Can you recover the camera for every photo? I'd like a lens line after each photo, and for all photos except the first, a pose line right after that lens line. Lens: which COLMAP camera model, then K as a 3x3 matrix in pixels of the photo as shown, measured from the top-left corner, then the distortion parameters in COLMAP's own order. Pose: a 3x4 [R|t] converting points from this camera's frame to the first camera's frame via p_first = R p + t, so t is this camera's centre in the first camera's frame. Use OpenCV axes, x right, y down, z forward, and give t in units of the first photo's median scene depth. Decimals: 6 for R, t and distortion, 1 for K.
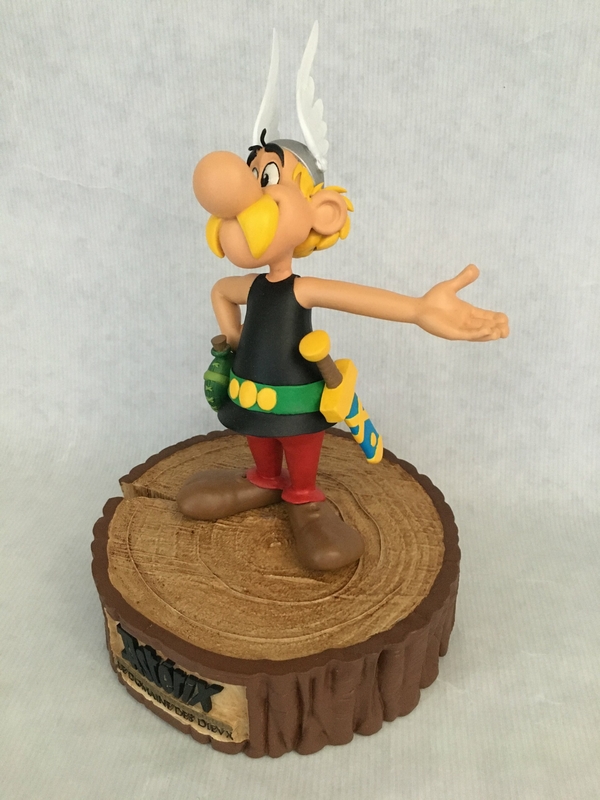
lens RADIAL K [[708.3, 0, 299.1], [0, 708.3, 404.0], [0, 0, 1]] dist [0.091094, -0.154122]
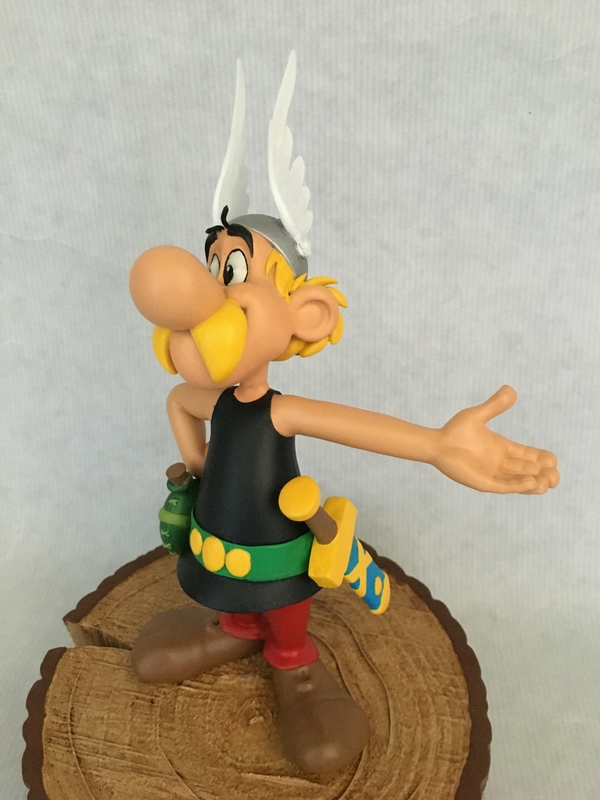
lens RADIAL K [[708.3, 0, 299.1], [0, 708.3, 404.0], [0, 0, 1]] dist [0.091094, -0.154122]
pose [[0.999726, -0.022280, 0.007222, 0.015025], [0.021973, 0.998955, 0.040066, -0.172962], [-0.008108, -0.039896, 0.999171, 0.208105]]
